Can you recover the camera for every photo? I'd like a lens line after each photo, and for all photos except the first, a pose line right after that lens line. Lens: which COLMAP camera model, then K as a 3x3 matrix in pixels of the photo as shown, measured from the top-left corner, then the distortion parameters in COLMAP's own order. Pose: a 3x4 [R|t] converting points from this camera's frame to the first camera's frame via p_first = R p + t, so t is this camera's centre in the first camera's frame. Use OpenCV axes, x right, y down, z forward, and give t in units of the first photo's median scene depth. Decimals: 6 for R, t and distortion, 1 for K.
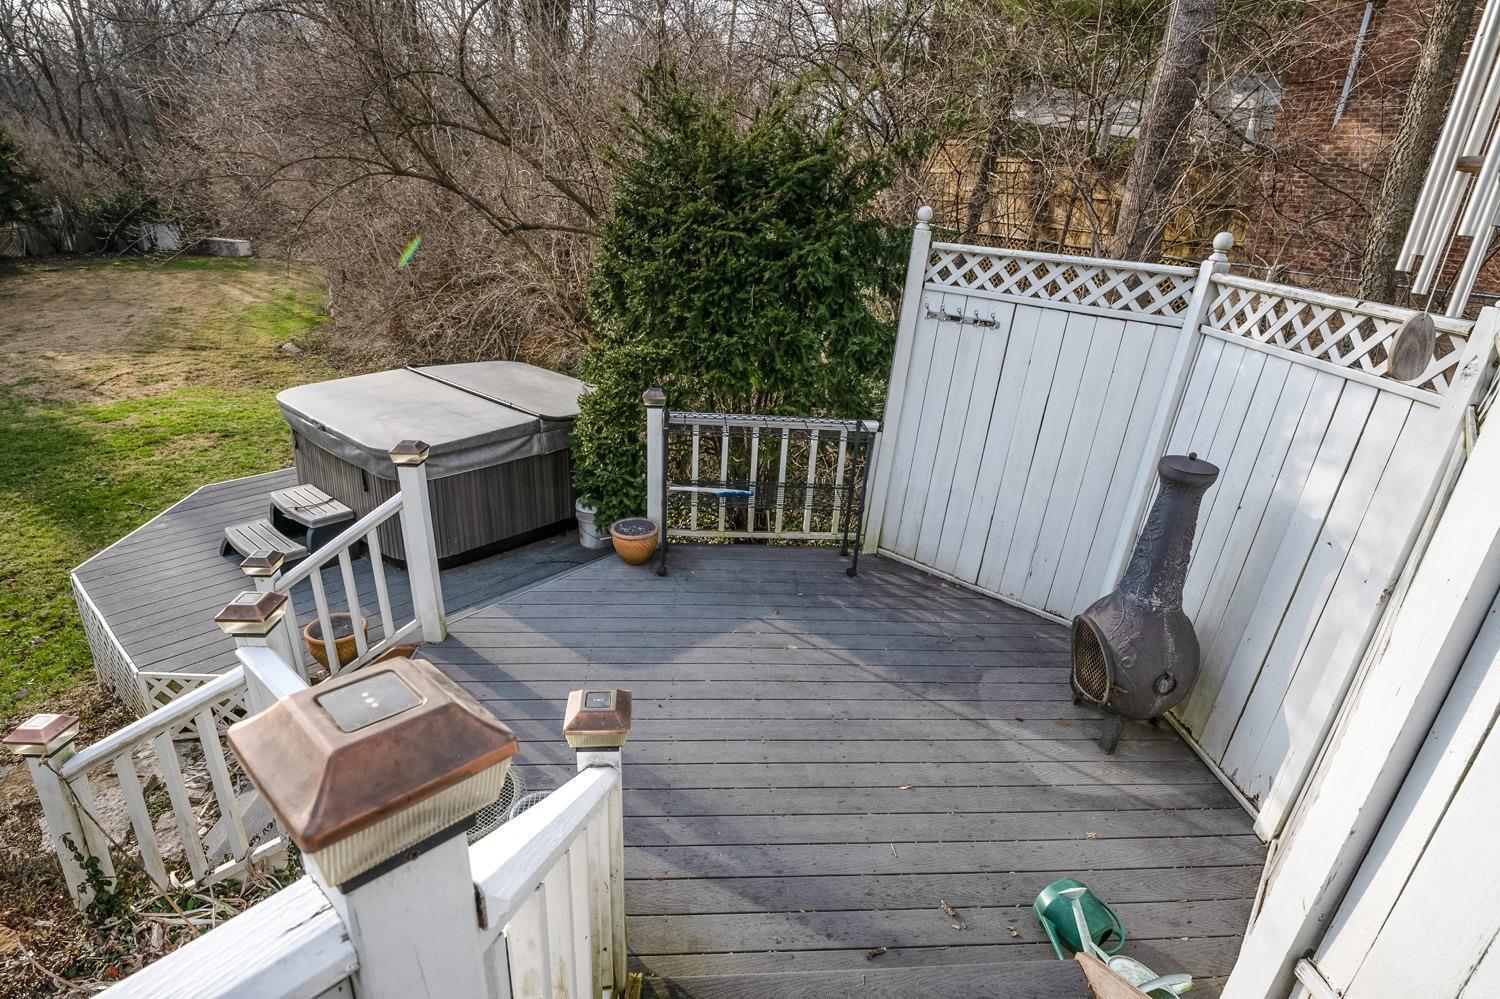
lens RADIAL K [[733.9, 0, 701.1], [0, 733.9, 519.3], [0, 0, 1]] dist [-0.004642, -0.009322]
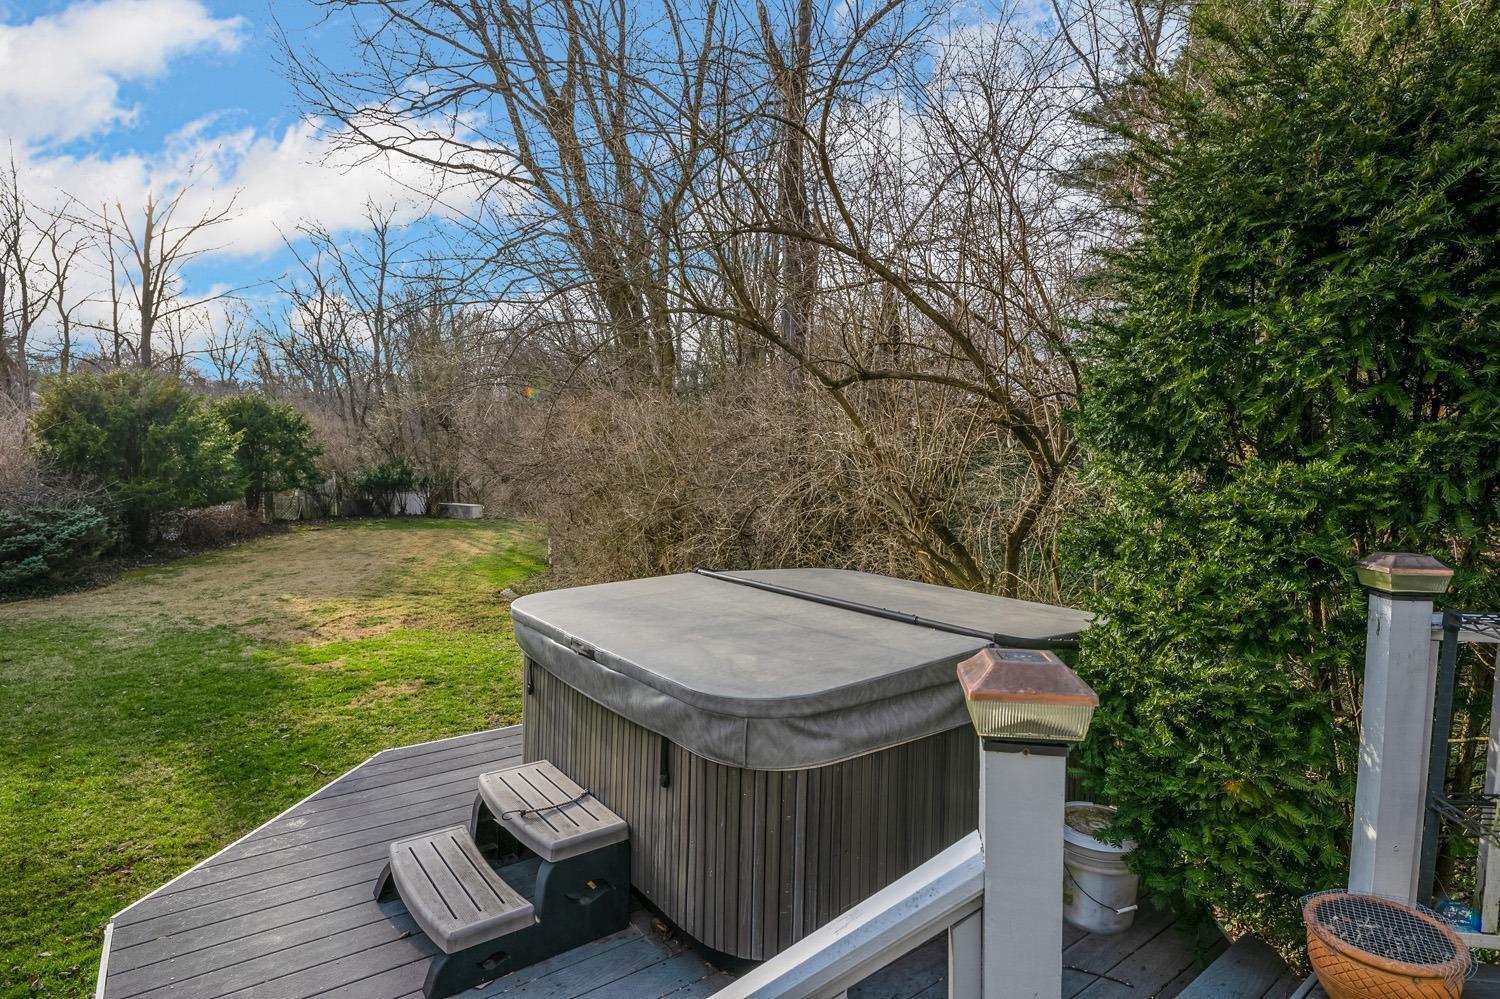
lens RADIAL K [[733.9, 0, 701.1], [0, 733.9, 519.3], [0, 0, 1]] dist [-0.004642, -0.009322]
pose [[0.972971, -0.031203, -0.228811, -0.184340], [-0.050011, 0.938844, -0.340692, -0.022978], [0.225449, 0.342927, 0.911907, 0.295108]]
